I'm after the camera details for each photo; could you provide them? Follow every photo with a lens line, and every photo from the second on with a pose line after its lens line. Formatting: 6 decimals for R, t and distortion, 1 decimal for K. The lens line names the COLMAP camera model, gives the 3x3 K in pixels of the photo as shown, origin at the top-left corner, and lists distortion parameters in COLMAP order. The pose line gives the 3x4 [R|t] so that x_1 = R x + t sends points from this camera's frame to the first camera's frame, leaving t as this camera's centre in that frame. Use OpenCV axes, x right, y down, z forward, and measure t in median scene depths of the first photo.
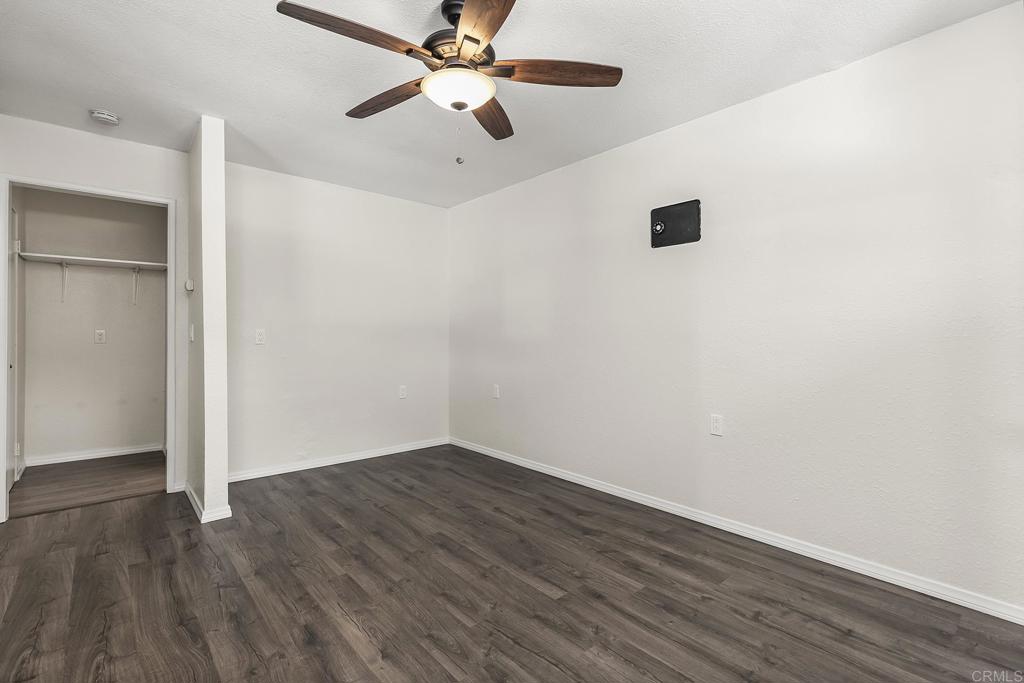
lens RADIAL K [[464.1, 0, 512.4], [0, 464.1, 338.9], [0, 0, 1]] dist [0.002098, -0.000373]
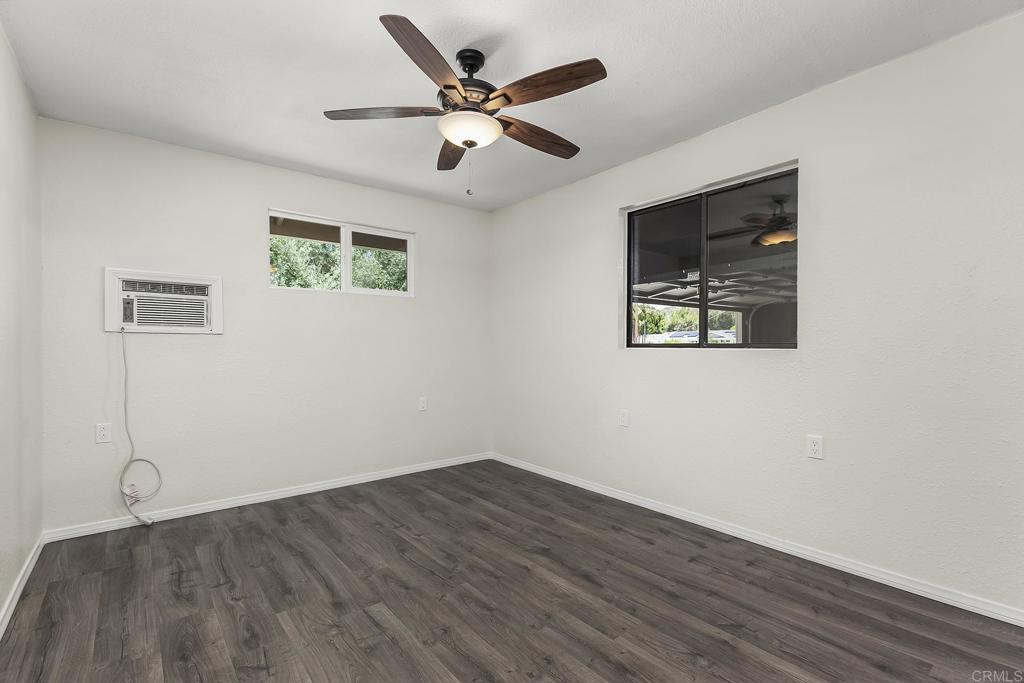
lens RADIAL K [[464.1, 0, 511.6], [0, 464.1, 344.1], [0, 0, 1]] dist [0.002098, -0.000373]
pose [[-0.999387, -0.000170, 0.034995, -0.239463], [-0.000037, 0.999993, 0.003814, -0.014551], [-0.034996, 0.003811, -0.999380, 2.090290]]
